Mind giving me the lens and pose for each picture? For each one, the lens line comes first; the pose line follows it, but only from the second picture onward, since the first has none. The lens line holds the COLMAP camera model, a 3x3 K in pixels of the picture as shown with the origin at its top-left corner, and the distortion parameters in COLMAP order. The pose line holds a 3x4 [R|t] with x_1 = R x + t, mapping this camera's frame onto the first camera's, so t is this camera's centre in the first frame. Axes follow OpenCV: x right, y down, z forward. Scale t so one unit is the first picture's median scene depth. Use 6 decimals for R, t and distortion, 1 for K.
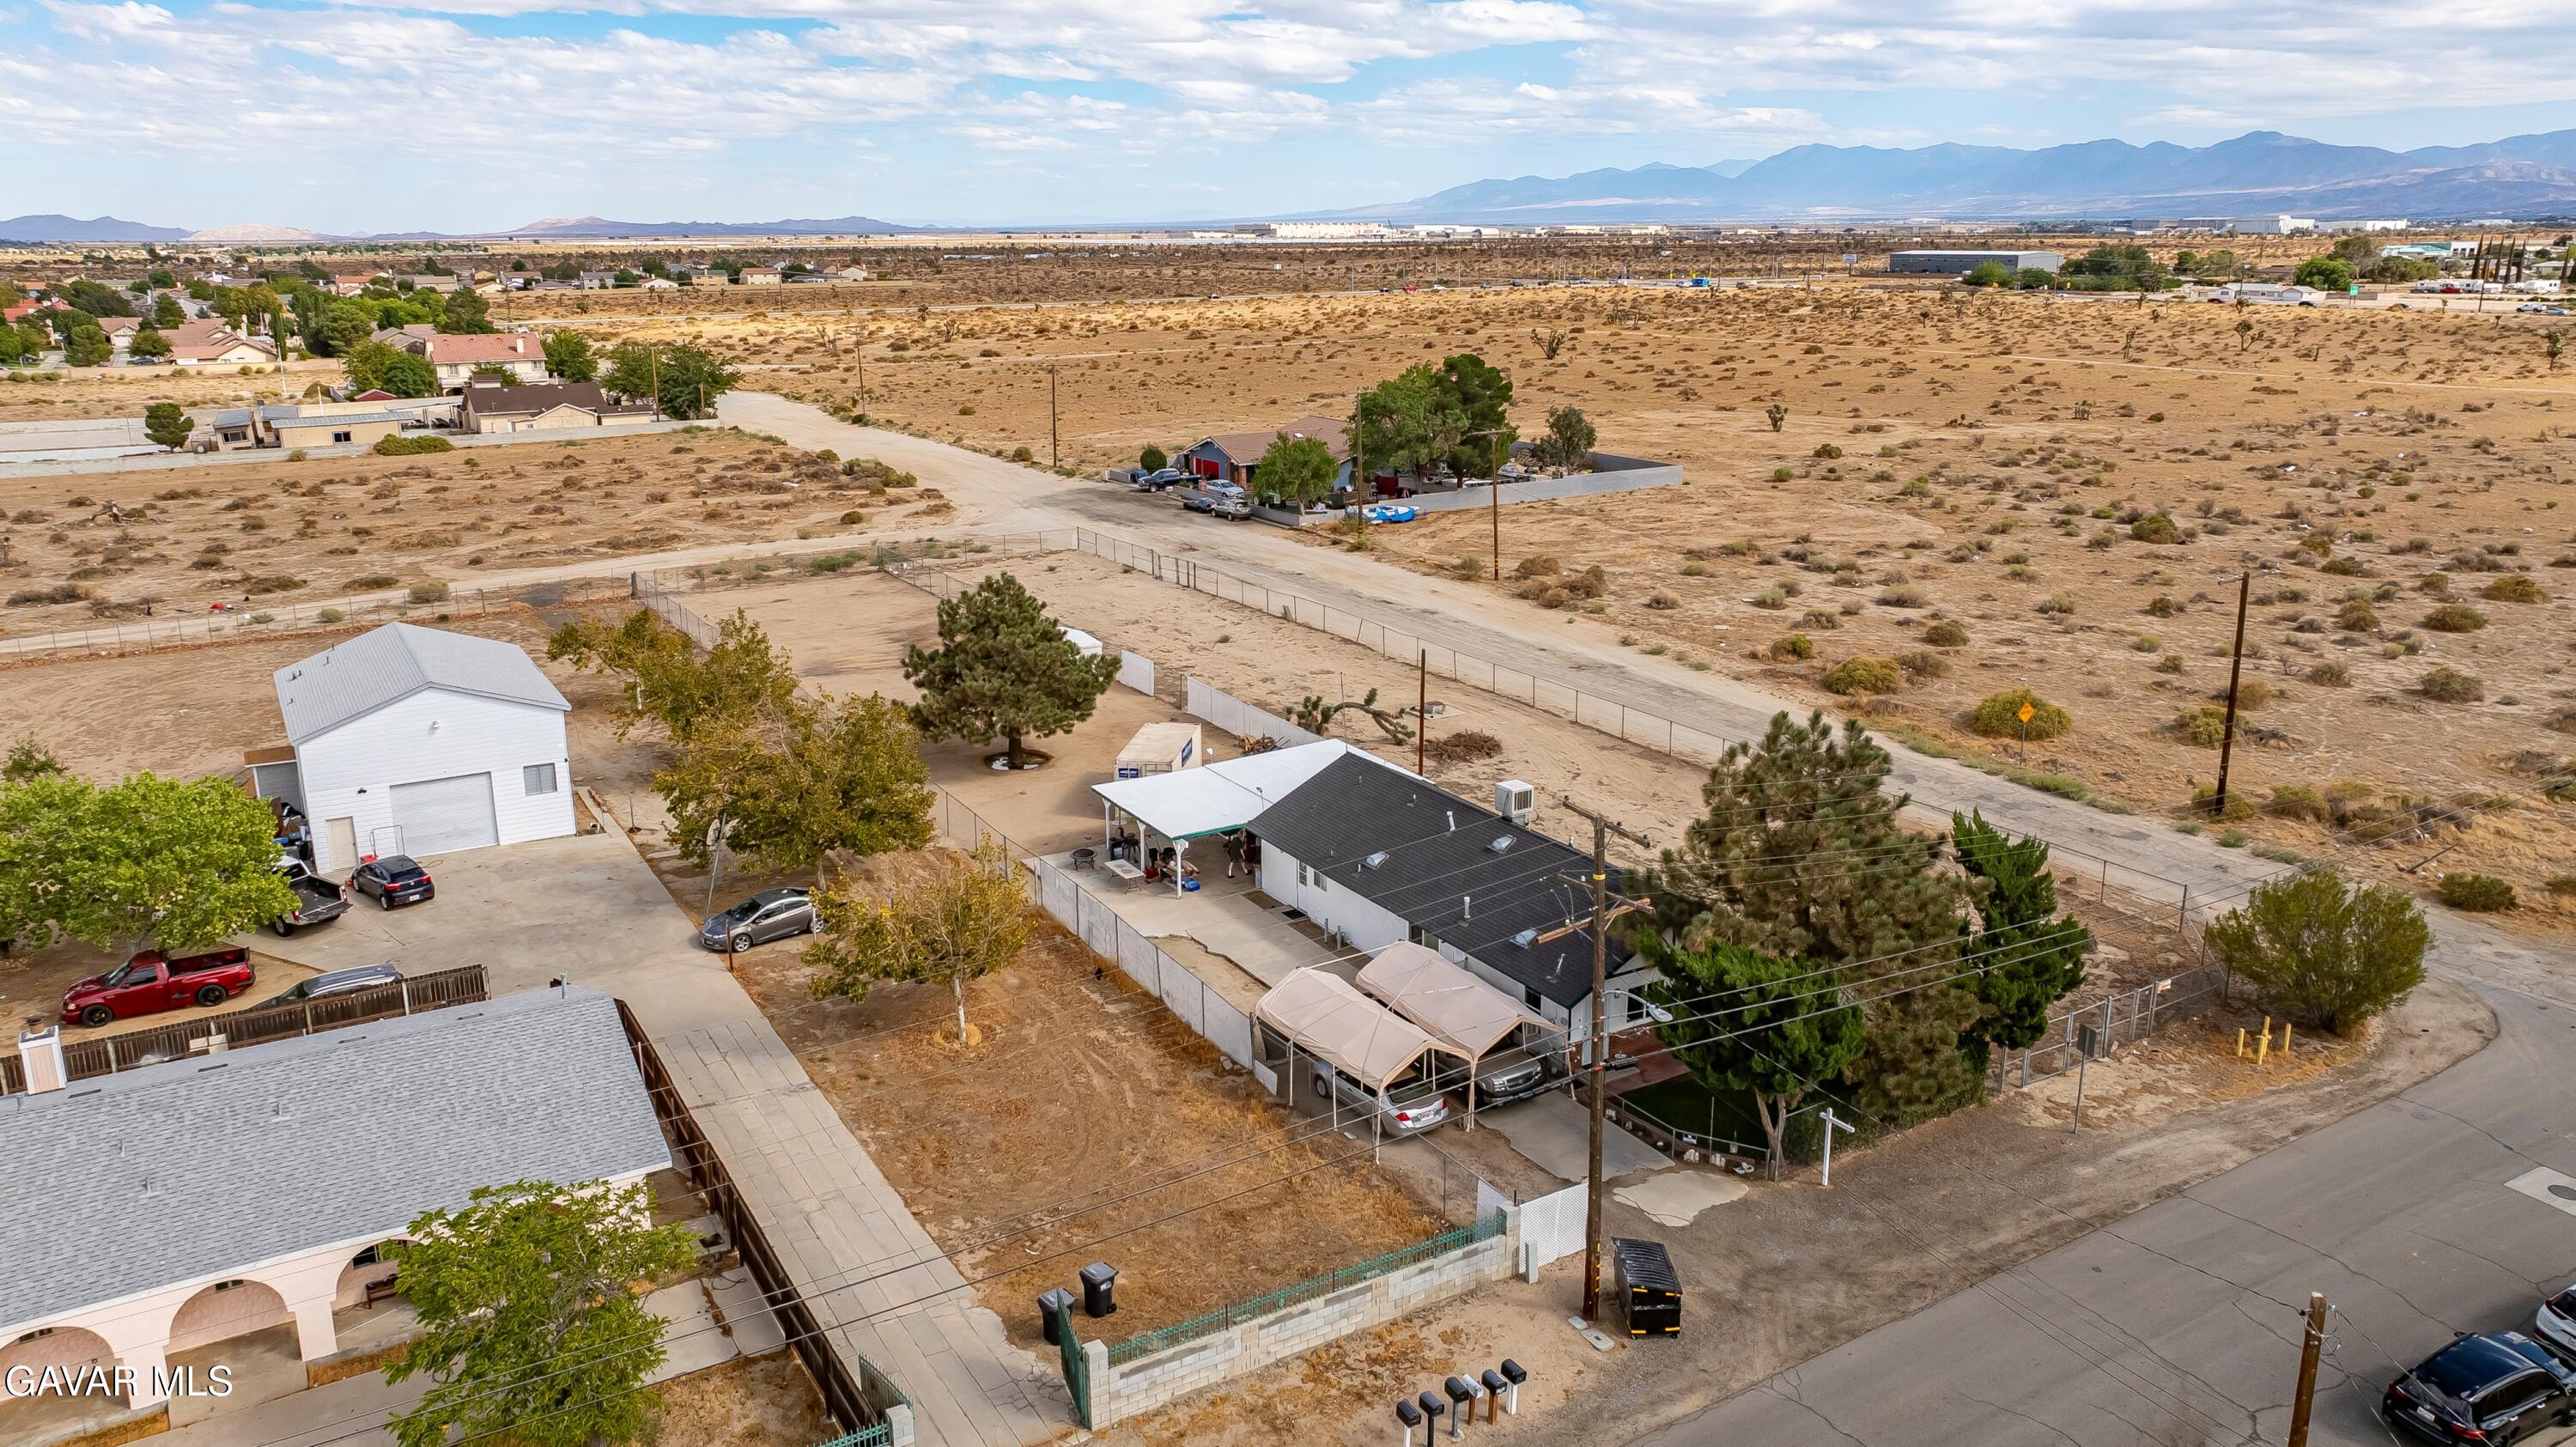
lens RADIAL K [[1823.5, 0, 1280.8], [0, 1823.5, 723.2], [0, 0, 1]] dist [-0.007922, -0.000122]
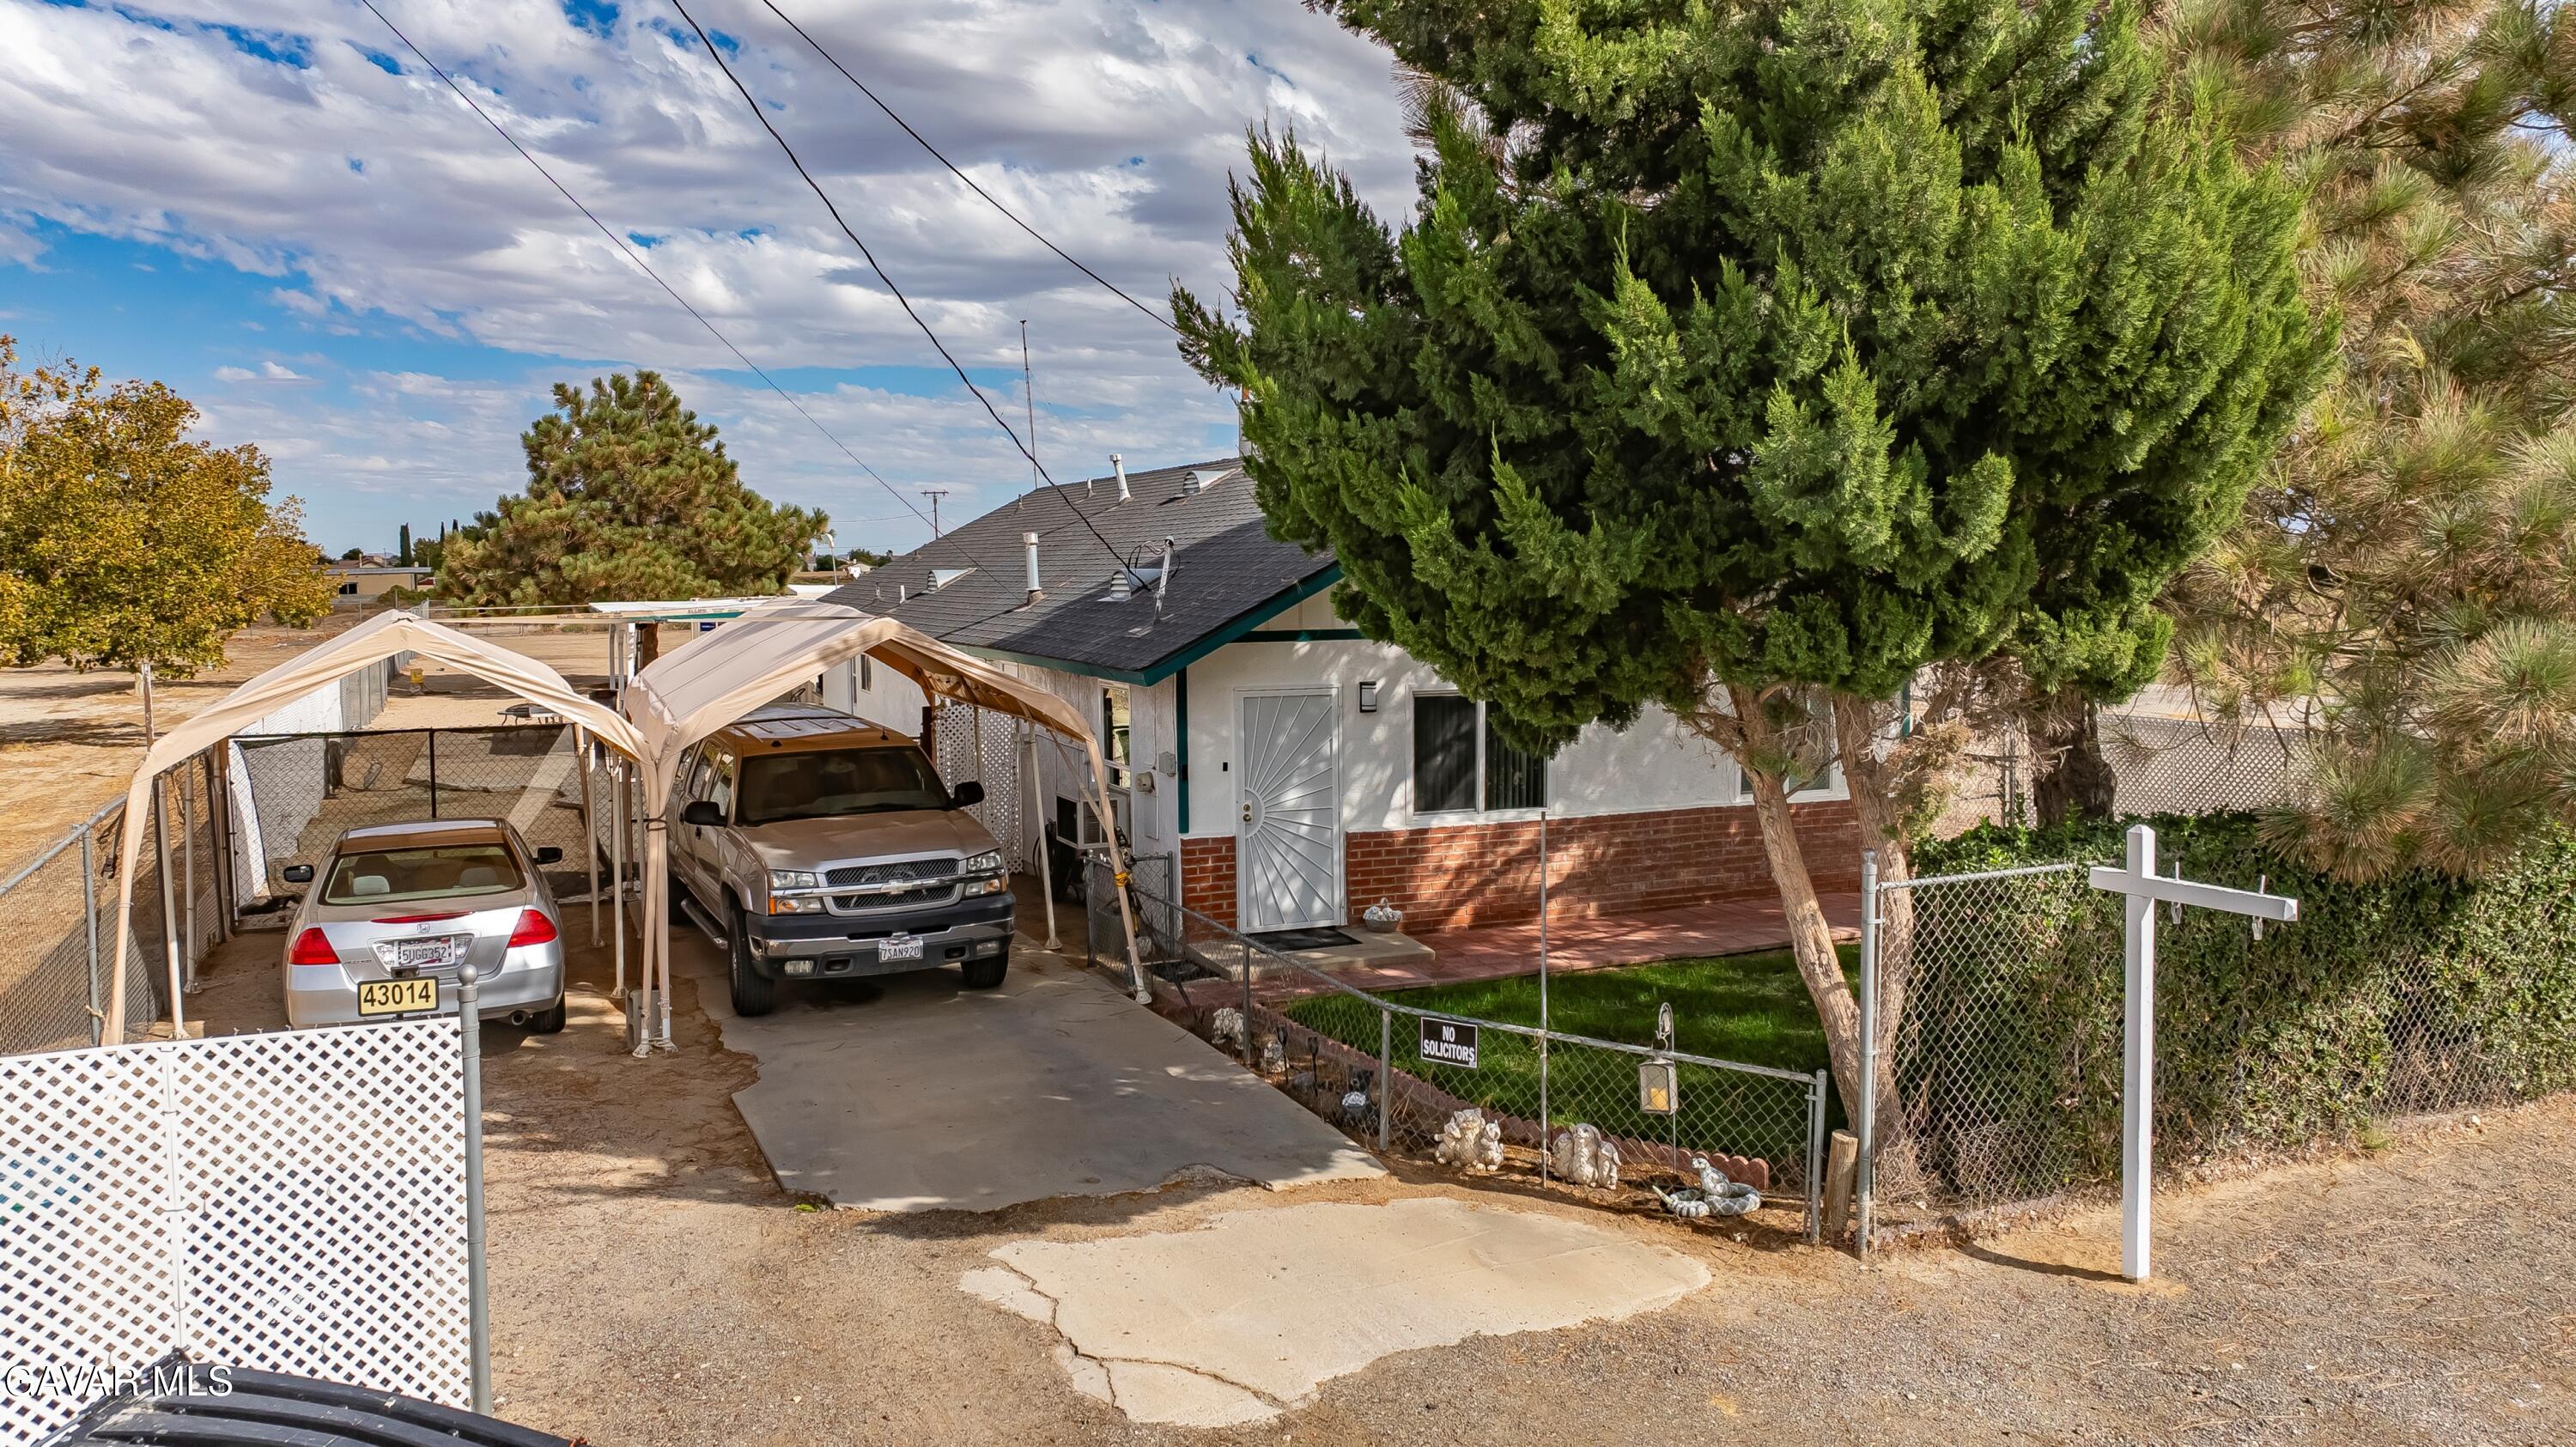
lens RADIAL K [[1823.5, 0, 1294.7], [0, 1823.5, 717.9], [0, 0, 1]] dist [-0.007922, -0.000122]
pose [[0.991645, -0.004857, -0.128902, 0.234896], [-0.018288, 0.983903, -0.177763, 0.229432], [0.127690, 0.178635, 0.975594, 0.790111]]
